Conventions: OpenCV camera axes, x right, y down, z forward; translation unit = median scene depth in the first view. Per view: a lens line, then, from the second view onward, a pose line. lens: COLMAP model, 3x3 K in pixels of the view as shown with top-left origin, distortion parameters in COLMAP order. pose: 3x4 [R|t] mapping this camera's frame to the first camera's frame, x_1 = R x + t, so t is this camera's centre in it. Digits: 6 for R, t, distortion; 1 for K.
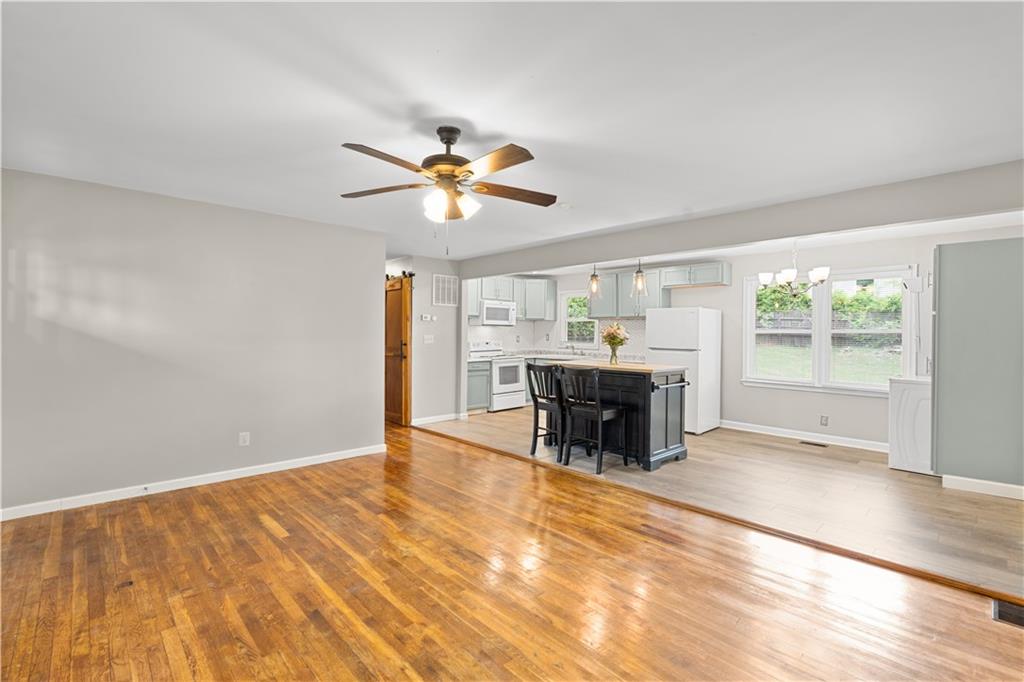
lens RADIAL K [[458.4, 0, 512.0], [0, 458.4, 341.0], [0, 0, 1]] dist [0.000395, 0.000034]
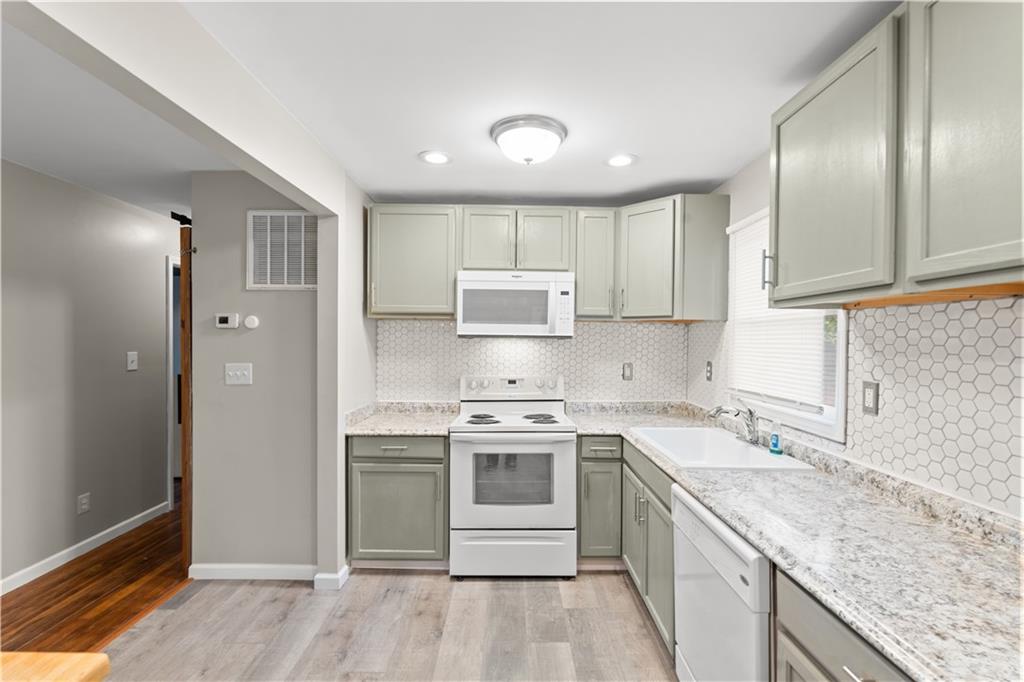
lens RADIAL K [[458.4, 0, 512.0], [0, 458.4, 341.0], [0, 0, 1]] dist [0.000395, 0.000034]
pose [[0.726225, 0.006426, -0.687427, 0.234288], [-0.015682, 0.999851, -0.007221, -0.029036], [0.687278, 0.016024, 0.726218, 0.752161]]
